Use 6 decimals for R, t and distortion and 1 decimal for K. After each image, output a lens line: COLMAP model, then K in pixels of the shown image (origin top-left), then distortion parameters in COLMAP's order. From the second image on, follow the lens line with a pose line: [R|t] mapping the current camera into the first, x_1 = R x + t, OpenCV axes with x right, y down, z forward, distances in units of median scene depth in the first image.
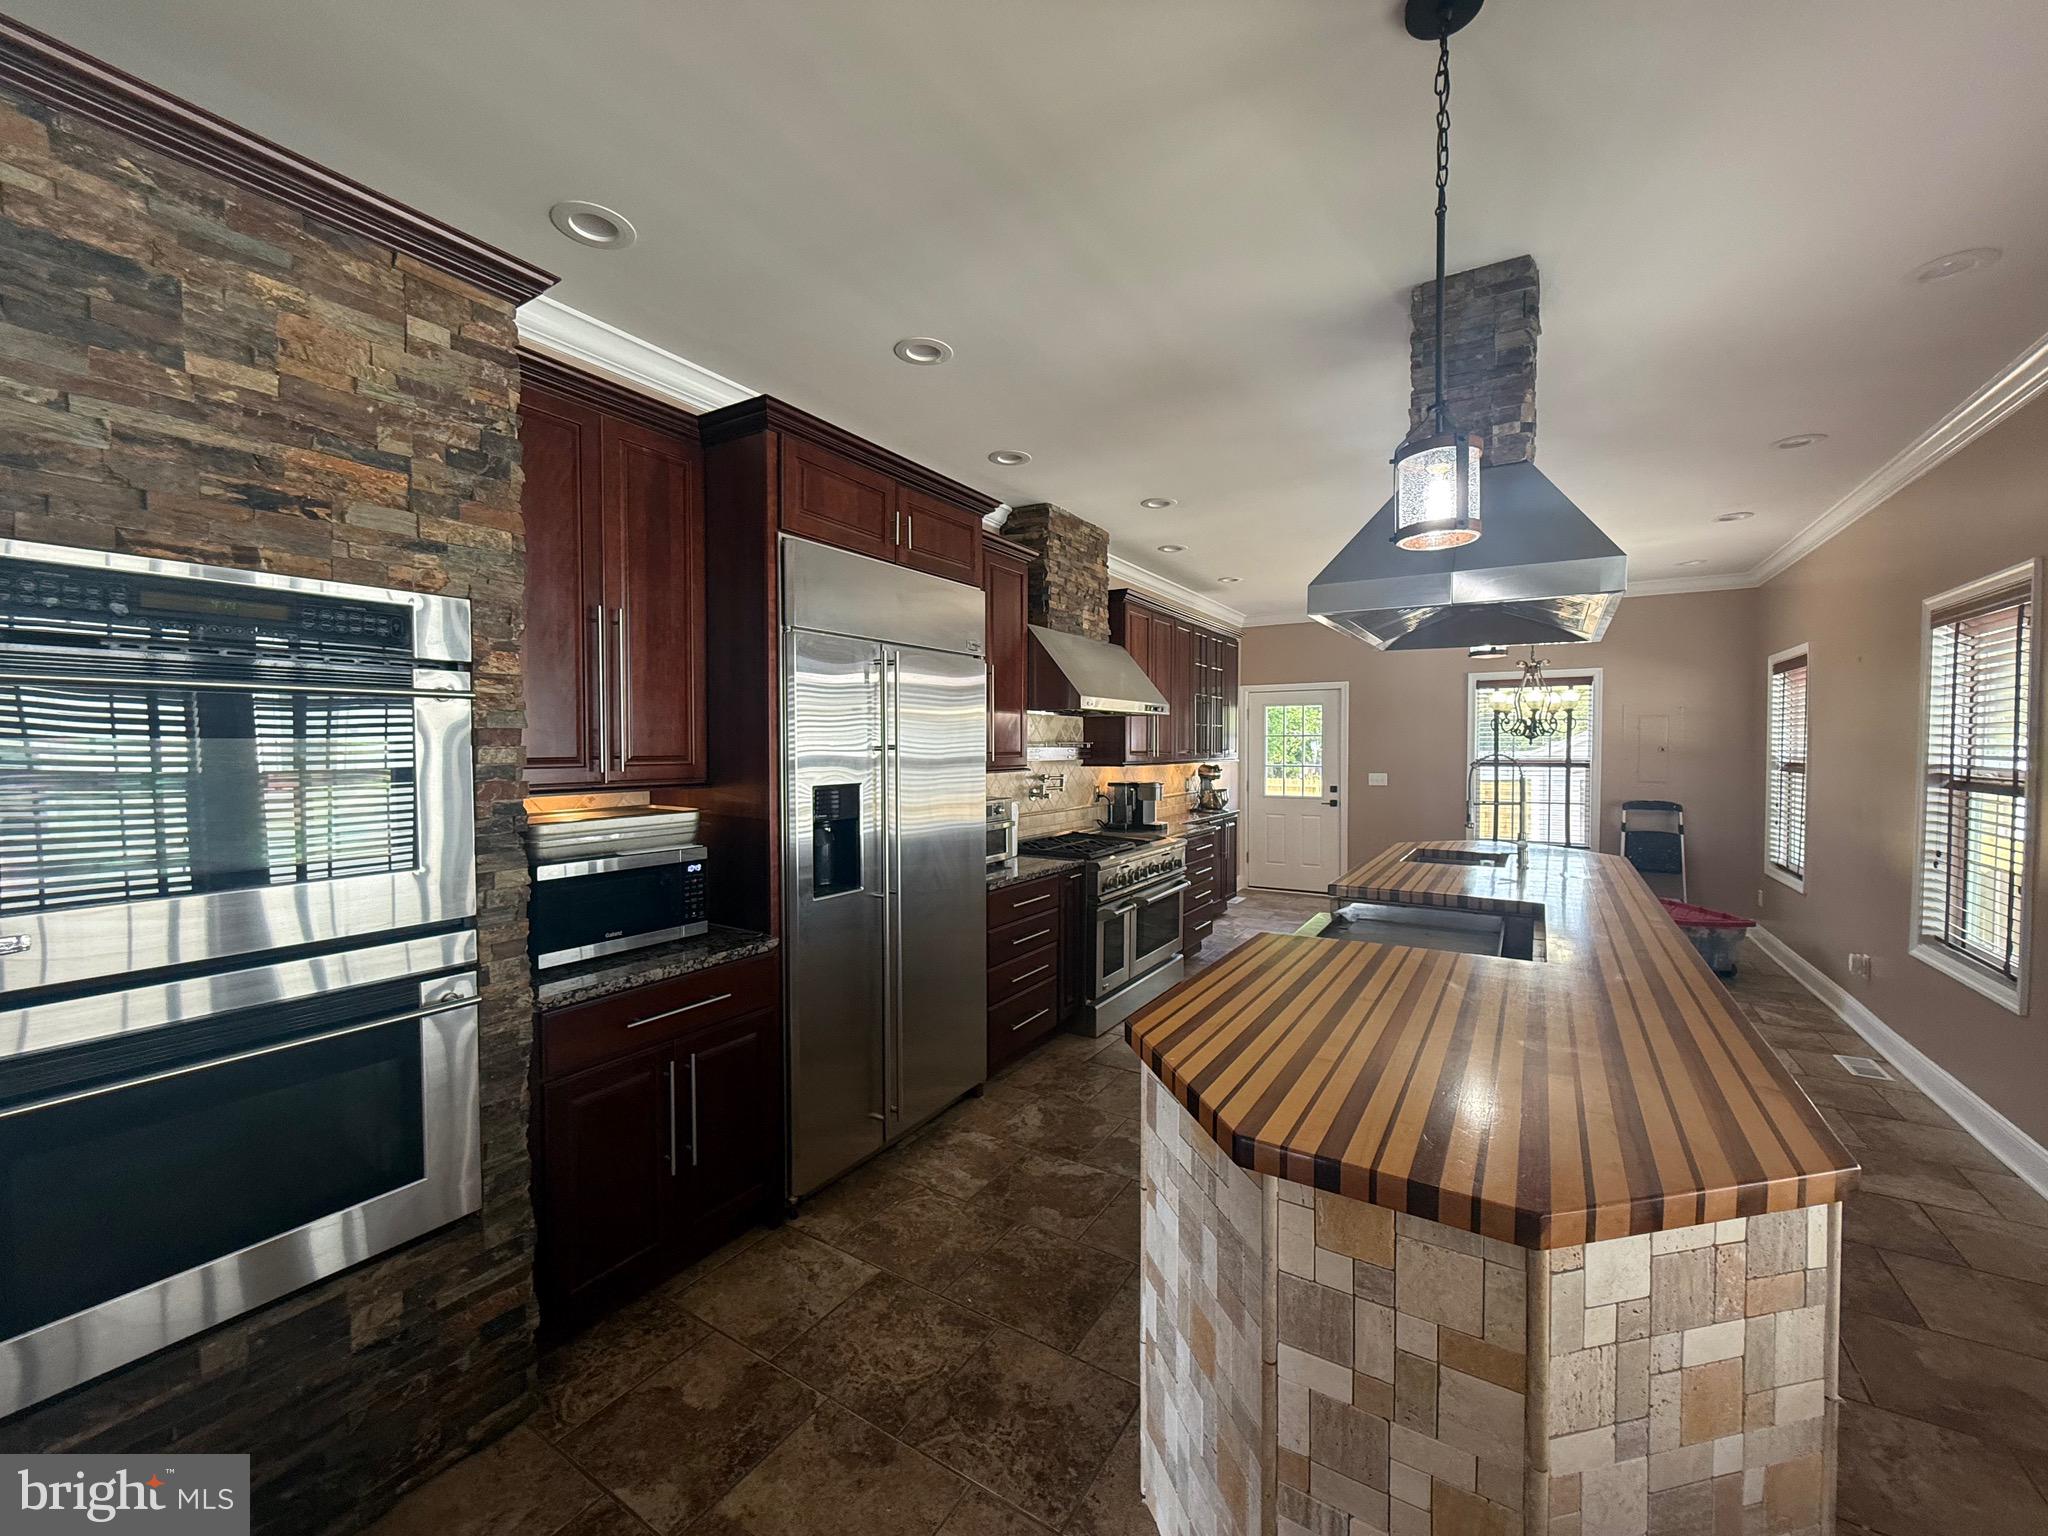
lens RADIAL K [[821.9, 0, 1027.6], [0, 821.9, 767.9], [0, 0, 1]] dist [0.000603, -0.000336]
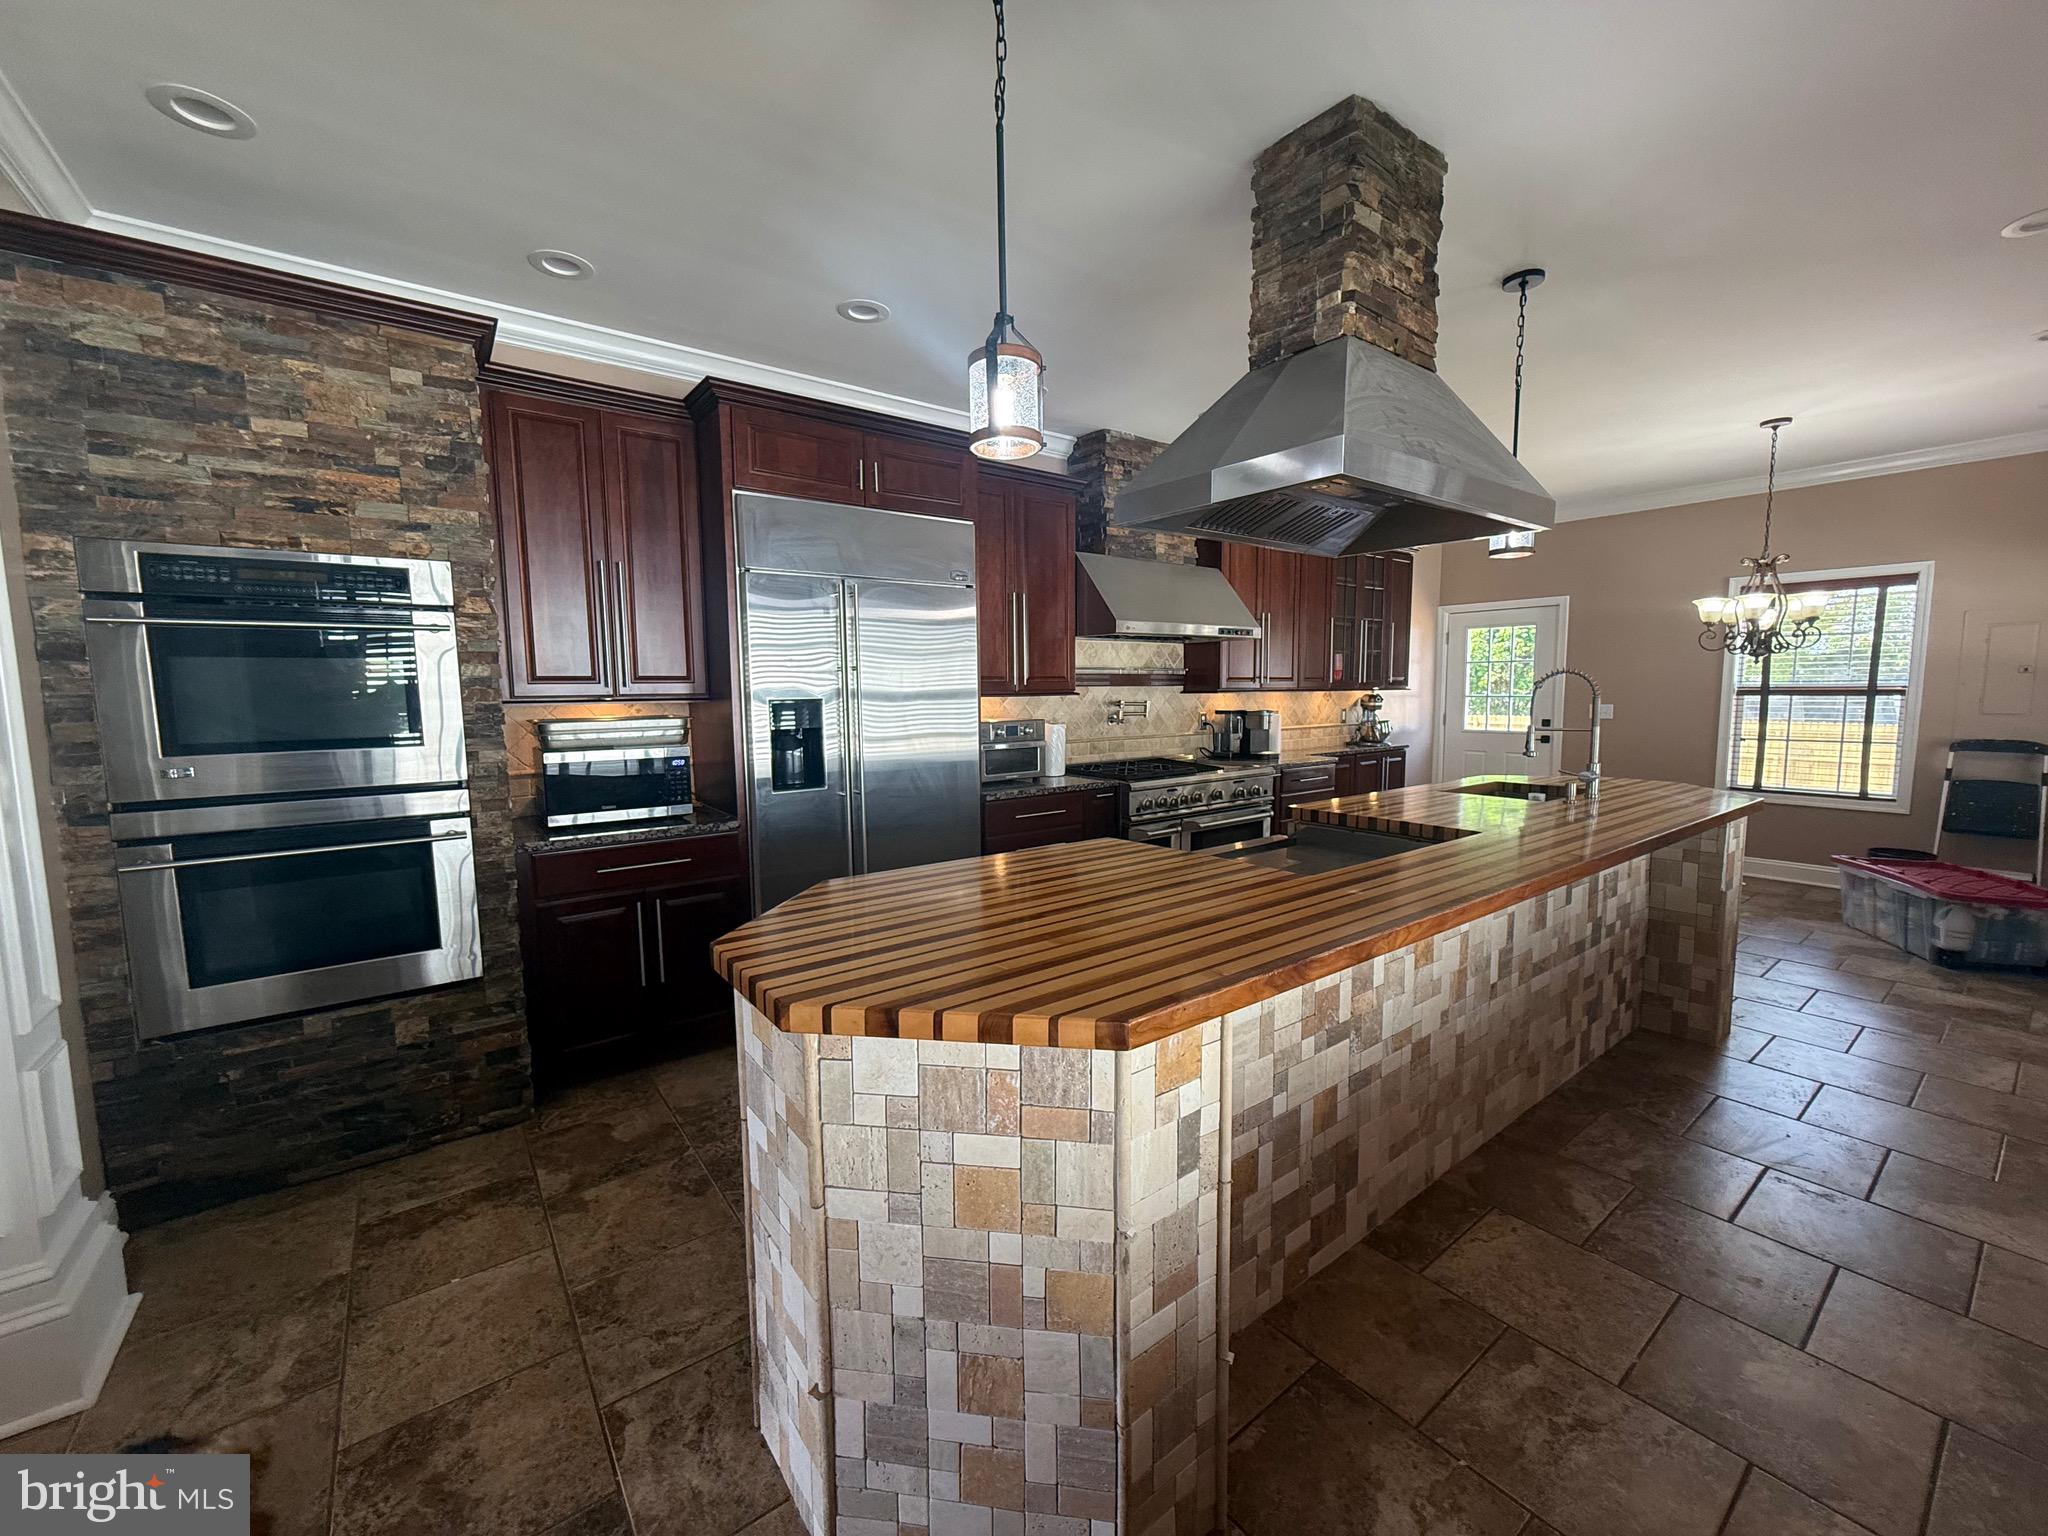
lens RADIAL K [[821.9, 0, 1021.2], [0, 821.9, 769.9], [0, 0, 1]] dist [0.000603, -0.000336]
pose [[0.933346, 0.028828, -0.357819, 0.784397], [-0.001817, 0.997137, 0.075595, 0.049087], [0.358974, -0.069906, 0.930726, -0.011135]]
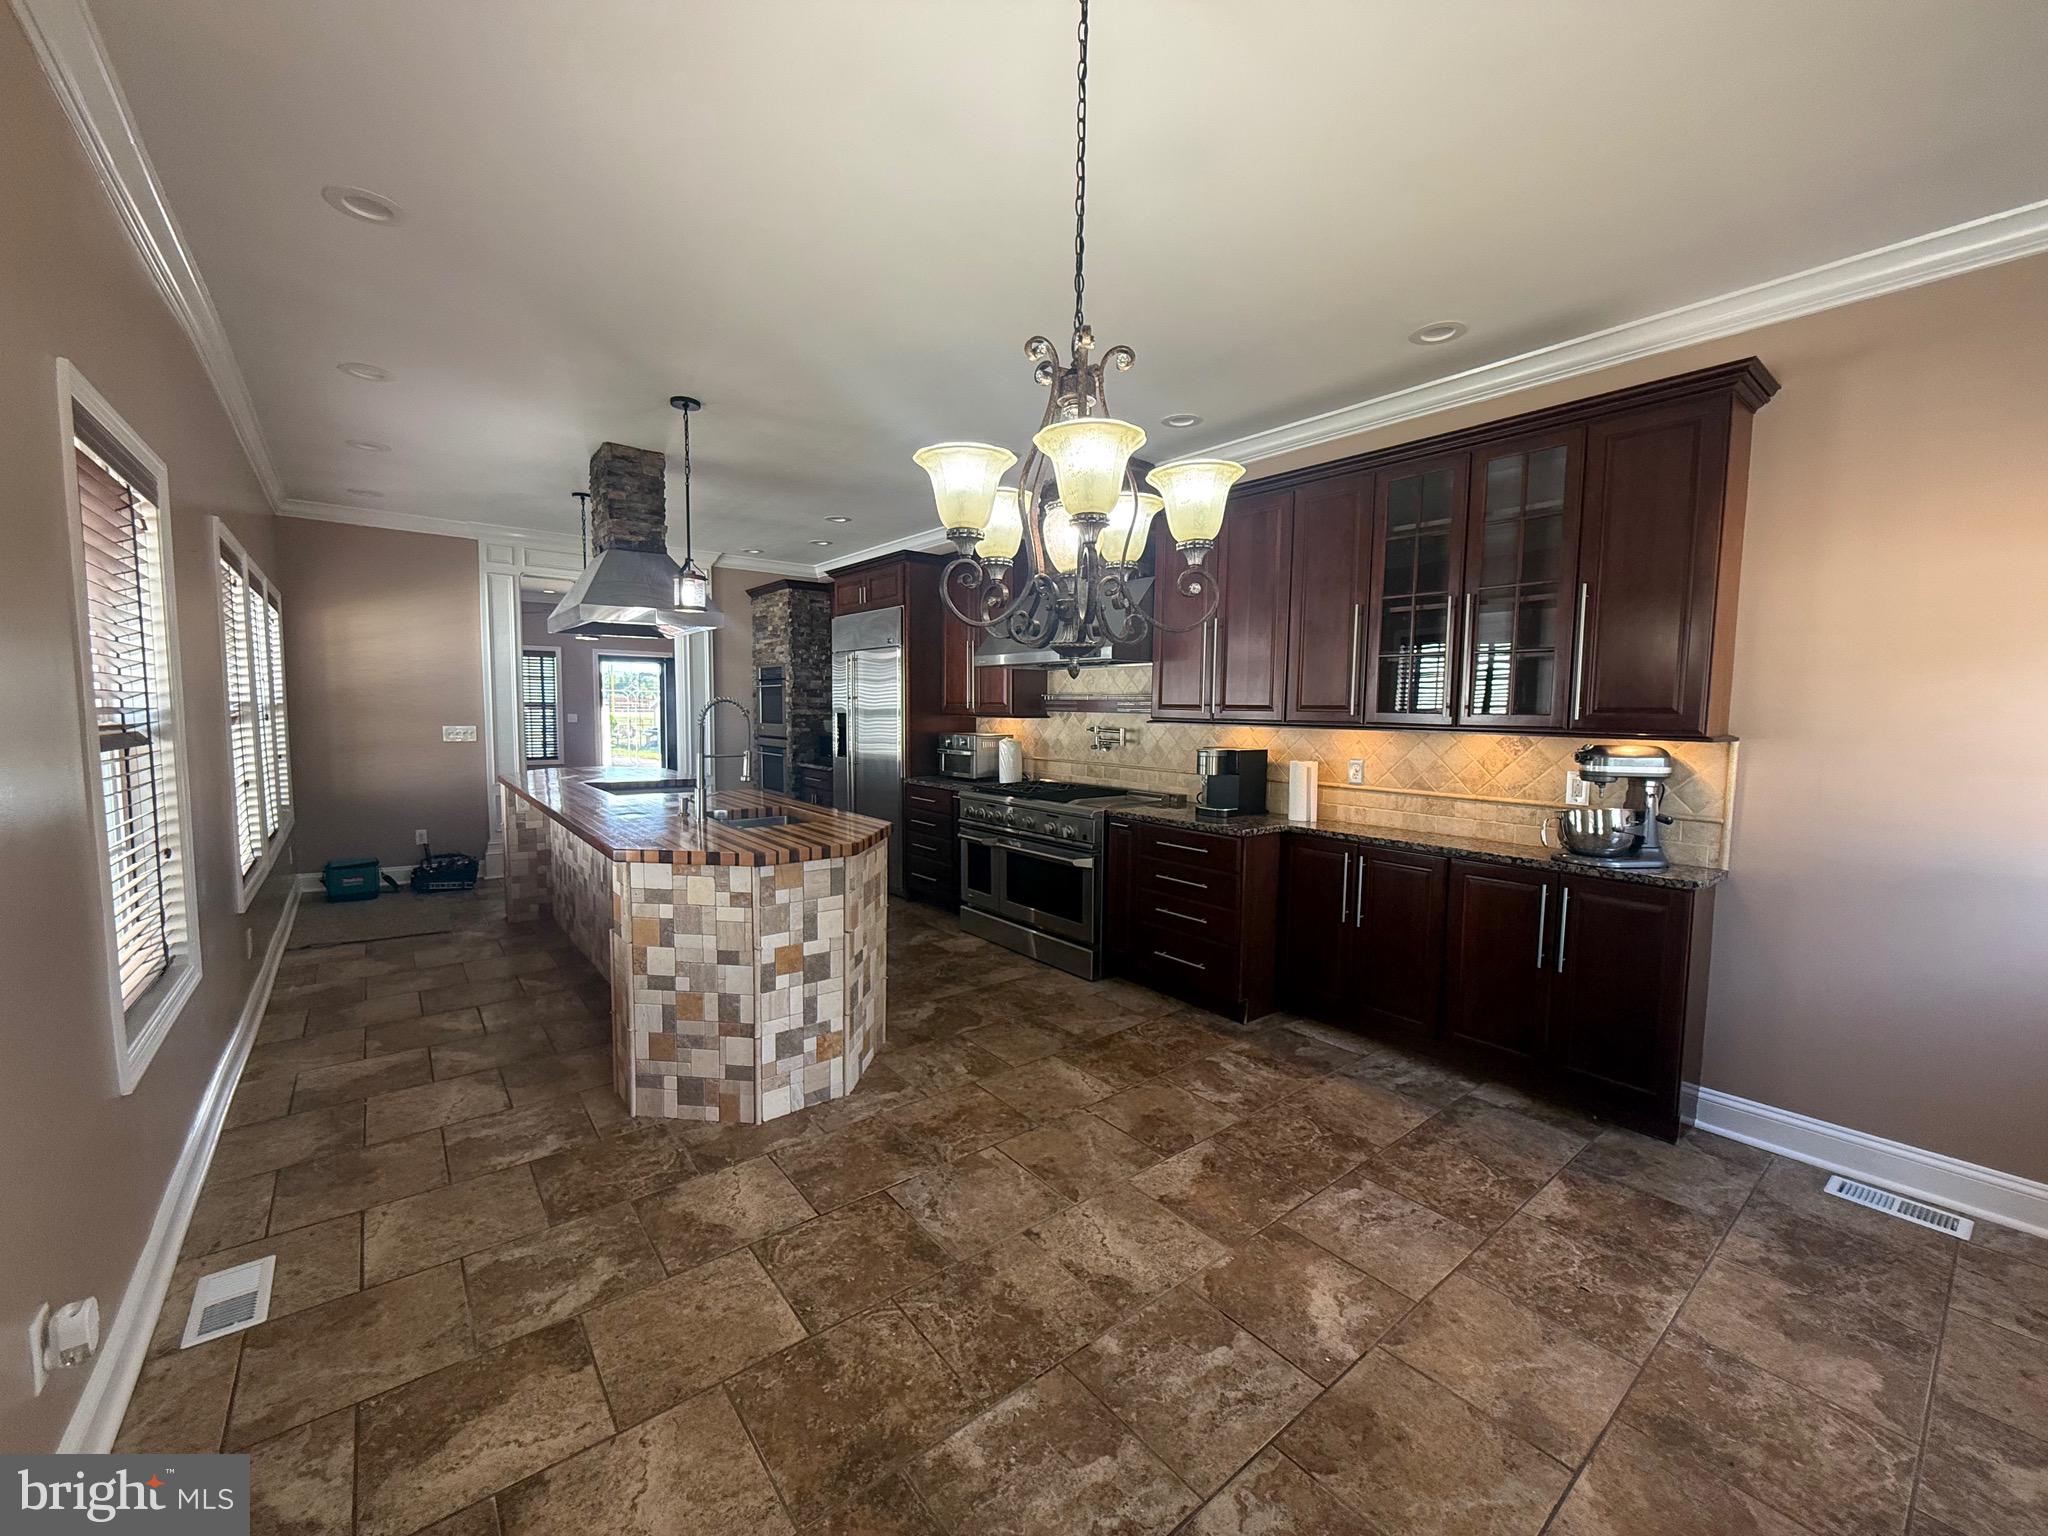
lens RADIAL K [[821.9, 0, 1033.9], [0, 821.9, 770.9], [0, 0, 1]] dist [0.000603, -0.000336]
pose [[-0.333746, 0.064374, -0.940463, 2.879154], [-0.042462, 0.995626, 0.083219, -0.052253], [0.941706, 0.067708, -0.329552, 3.549600]]
